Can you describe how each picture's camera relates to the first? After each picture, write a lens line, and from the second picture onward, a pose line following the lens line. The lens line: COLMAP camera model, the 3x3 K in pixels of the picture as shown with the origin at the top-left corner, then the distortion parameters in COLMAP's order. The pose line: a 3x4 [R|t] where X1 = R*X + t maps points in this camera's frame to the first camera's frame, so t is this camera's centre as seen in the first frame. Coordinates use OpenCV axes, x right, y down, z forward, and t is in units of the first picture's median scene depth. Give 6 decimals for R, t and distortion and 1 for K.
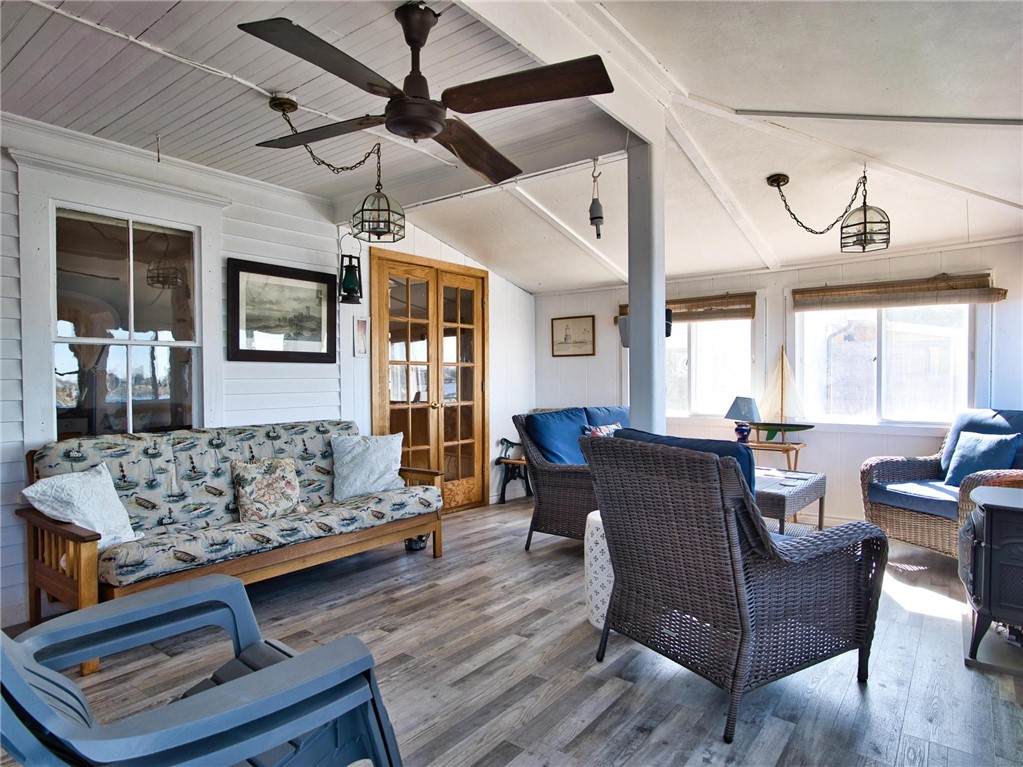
lens RADIAL K [[617.1, 0, 501.2], [0, 617.1, 389.6], [0, 0, 1]] dist [-0.044605, 0.029447]
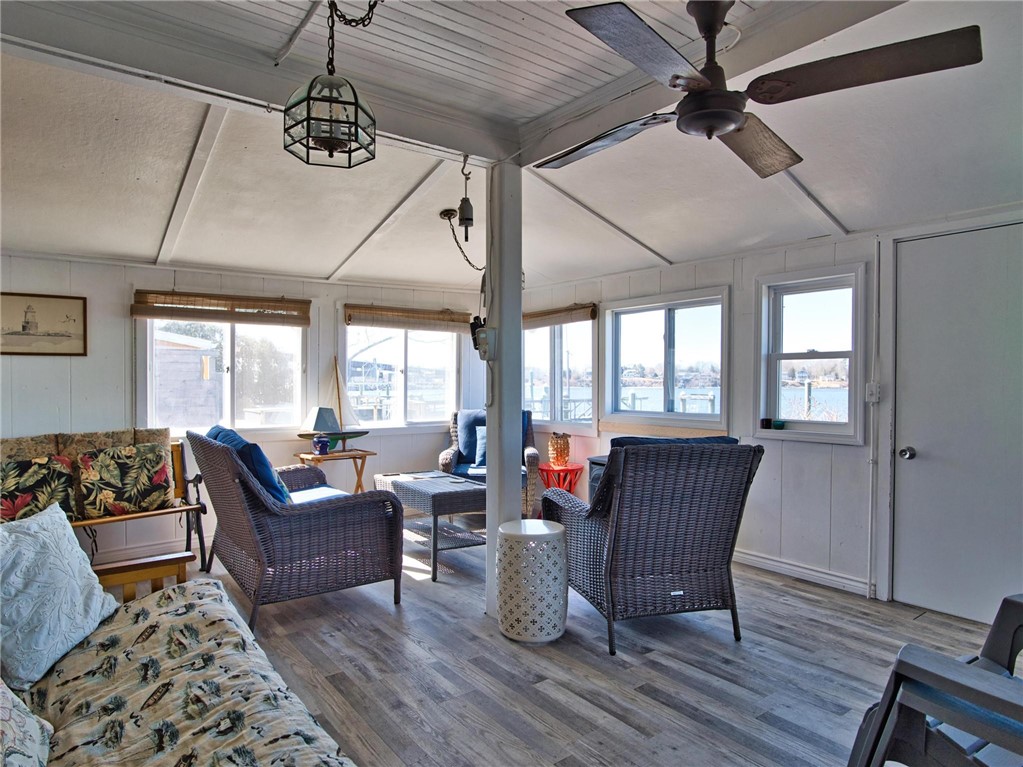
lens RADIAL K [[621.0, 0, 510.7], [0, 621.0, 390.2], [0, 0, 1]] dist [-0.048439, 0.033519]
pose [[0.256167, -0.009099, 0.966590, -0.603643], [0.016011, 0.999858, 0.005169, -0.020620], [-0.966500, 0.014152, 0.256277, 0.577086]]
